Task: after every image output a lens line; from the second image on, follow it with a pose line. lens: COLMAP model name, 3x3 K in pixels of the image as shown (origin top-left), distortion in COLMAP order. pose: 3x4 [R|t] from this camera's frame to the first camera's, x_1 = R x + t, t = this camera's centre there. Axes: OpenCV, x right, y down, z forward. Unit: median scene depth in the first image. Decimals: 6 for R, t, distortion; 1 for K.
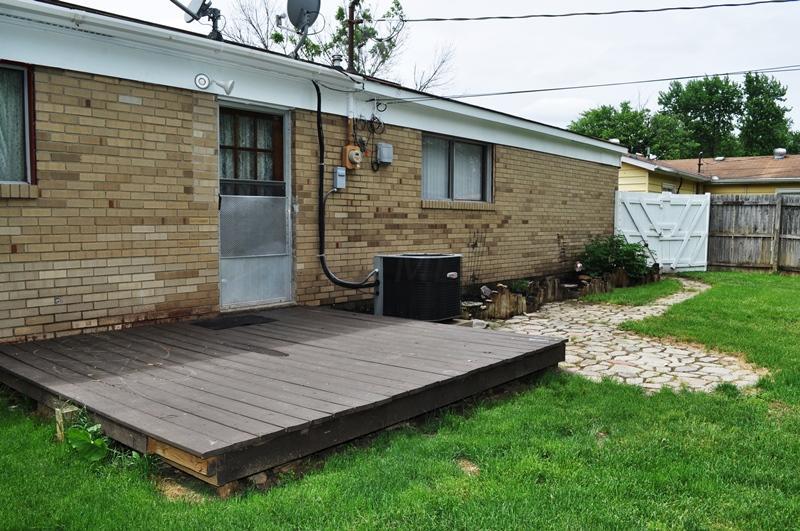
lens RADIAL K [[632.5, 0, 403.9], [0, 632.5, 274.4], [0, 0, 1]] dist [-0.083444, 0.013593]
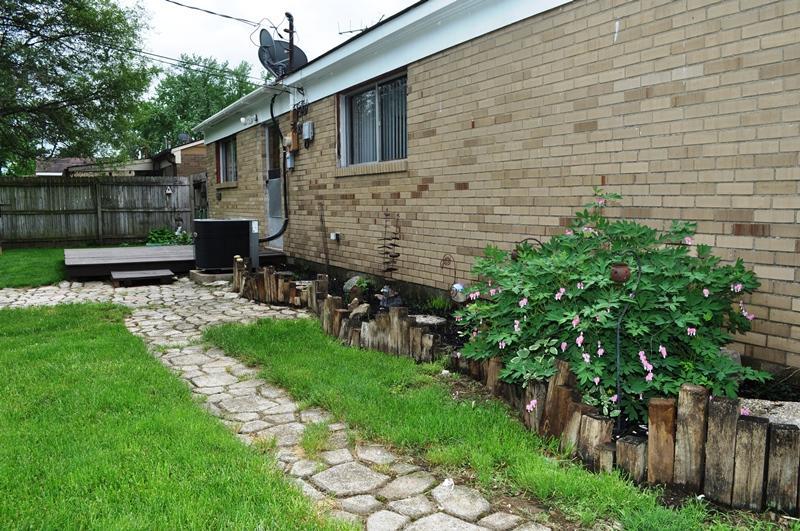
lens RADIAL K [[632.5, 0, 403.9], [0, 632.5, 274.4], [0, 0, 1]] dist [-0.083444, 0.013593]
pose [[-0.359455, 0.105777, -0.927148, 0.972075], [-0.073751, 0.987227, 0.141225, -0.113605], [0.930243, 0.119142, -0.347062, 1.596176]]
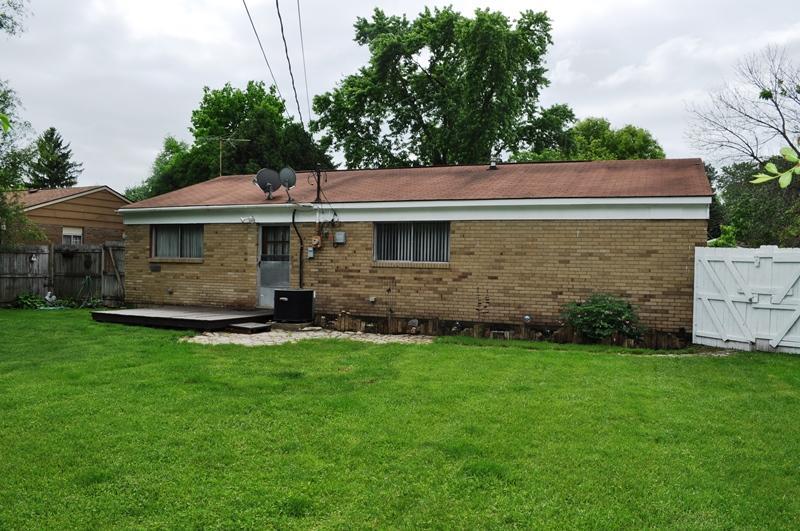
lens RADIAL K [[632.5, 0, 403.9], [0, 632.5, 274.4], [0, 0, 1]] dist [-0.083444, 0.013593]
pose [[0.301641, 0.016715, -0.953275, 1.856237], [-0.099004, 0.994990, -0.013881, -0.077116], [0.948267, 0.098565, 0.301784, 0.634692]]
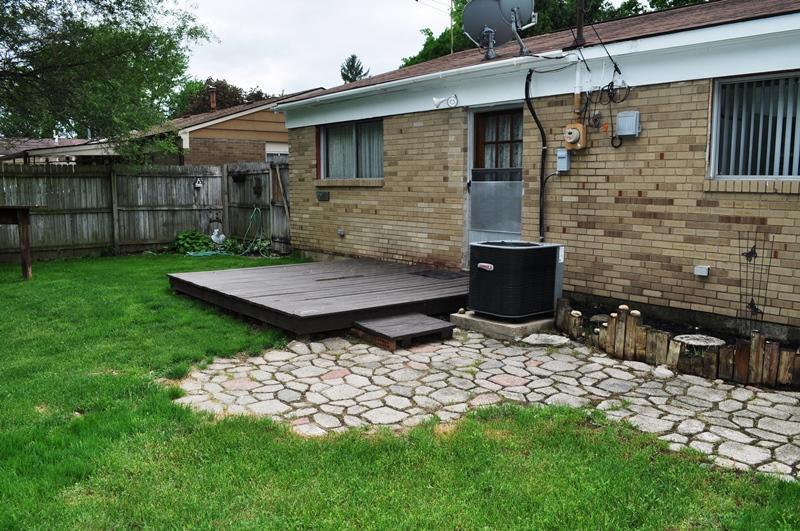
lens RADIAL K [[632.5, 0, 403.9], [0, 632.5, 274.4], [0, 0, 1]] dist [-0.083444, 0.013593]
pose [[-0.172804, 0.133893, -0.975813, 0.845885], [-0.089211, 0.984518, 0.150886, -0.098238], [0.980908, 0.113127, -0.158184, 0.881869]]
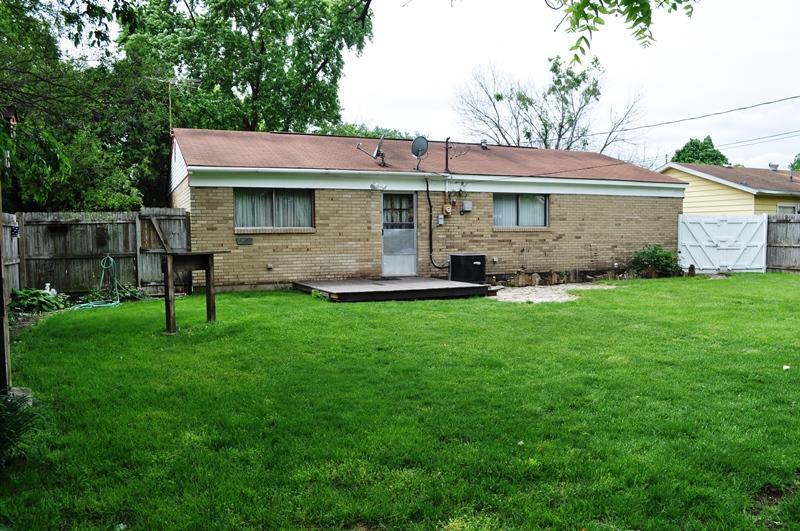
lens RADIAL K [[632.5, 0, 403.9], [0, 632.5, 274.4], [0, 0, 1]] dist [-0.083444, 0.013593]
pose [[0.899118, 0.018852, -0.437301, 0.709115], [-0.026002, 0.999608, -0.010369, 0.061509], [0.436934, 0.020694, 0.899255, -0.977989]]
